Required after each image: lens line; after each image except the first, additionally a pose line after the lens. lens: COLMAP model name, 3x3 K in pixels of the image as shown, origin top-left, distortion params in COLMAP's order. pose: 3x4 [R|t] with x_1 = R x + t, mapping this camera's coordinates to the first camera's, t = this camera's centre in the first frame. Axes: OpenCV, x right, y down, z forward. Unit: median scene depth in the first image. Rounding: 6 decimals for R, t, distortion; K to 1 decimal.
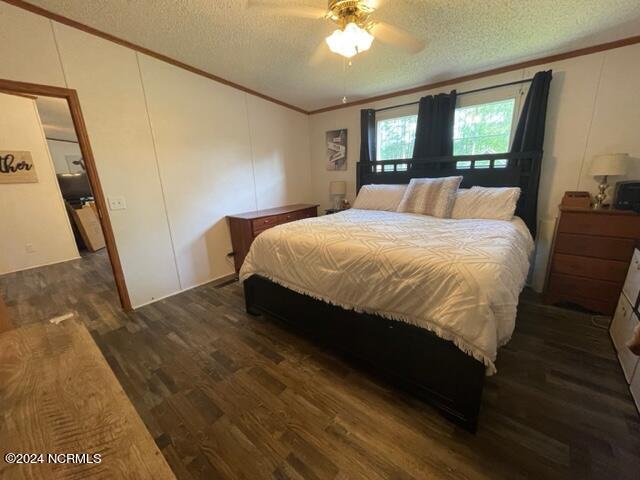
lens RADIAL K [[258.2, 0, 318.2], [0, 258.2, 239.1], [0, 0, 1]] dist [-0.001127, 0.000226]
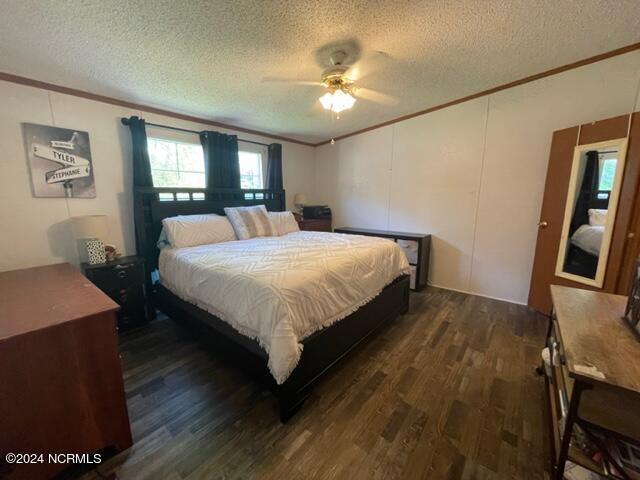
lens RADIAL K [[258.2, 0, 319.1], [0, 258.2, 240.3], [0, 0, 1]] dist [-0.001127, 0.000226]
pose [[-0.013003, -0.133244, 0.990998, -0.707025], [0.260350, 0.956447, 0.132014, -0.159075], [-0.965427, 0.259722, 0.022253, 0.692908]]
